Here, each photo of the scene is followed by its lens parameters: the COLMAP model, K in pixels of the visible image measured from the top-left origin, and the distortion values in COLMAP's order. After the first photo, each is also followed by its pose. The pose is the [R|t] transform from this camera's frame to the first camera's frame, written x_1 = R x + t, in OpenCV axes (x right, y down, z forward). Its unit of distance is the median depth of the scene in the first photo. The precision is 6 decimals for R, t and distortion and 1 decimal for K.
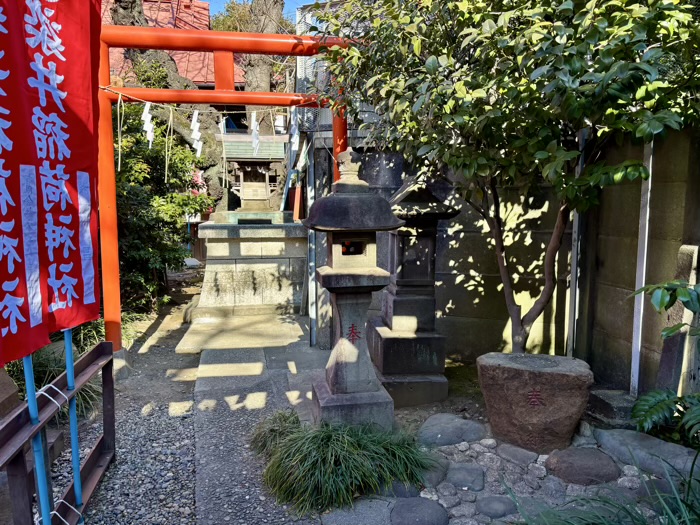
lens RADIAL K [[534.0, 0, 354.5], [0, 534.0, 260.8], [0, 0, 1]] dist [0.029295, -0.003787]
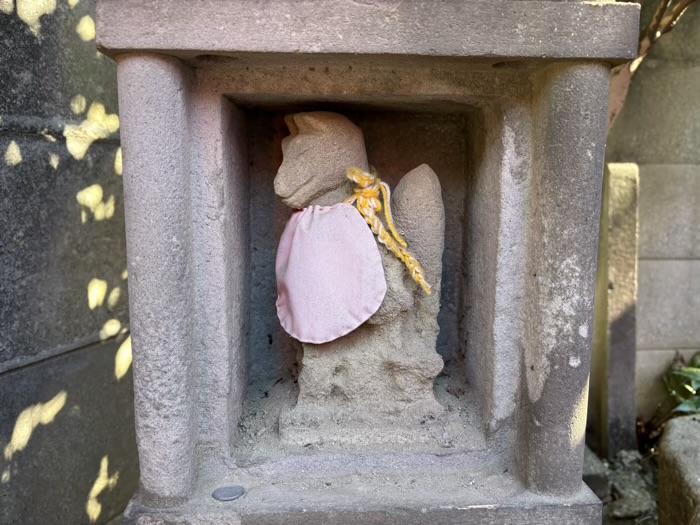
lens RADIAL K [[544.3, 0, 350.0], [0, 544.3, 262.5], [0, 0, 1]] dist [-0.000588, -0.008743]
pose [[0.087161, -0.153679, 0.984269, -0.021291], [0.114100, 0.983067, 0.143388, -0.027495], [-0.989638, 0.099808, 0.103220, 0.884431]]
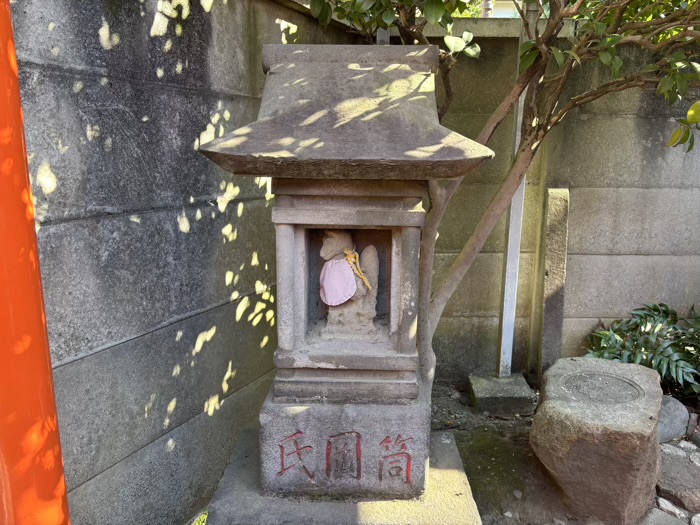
lens RADIAL K [[534.0, 0, 354.5], [0, 534.0, 260.8], [0, 0, 1]] dist [0.029295, -0.003787]
pose [[0.152136, -0.209388, 0.965925, -0.211525], [0.104322, 0.975244, 0.194977, -0.081879], [-0.982839, 0.071104, 0.170213, 0.836755]]
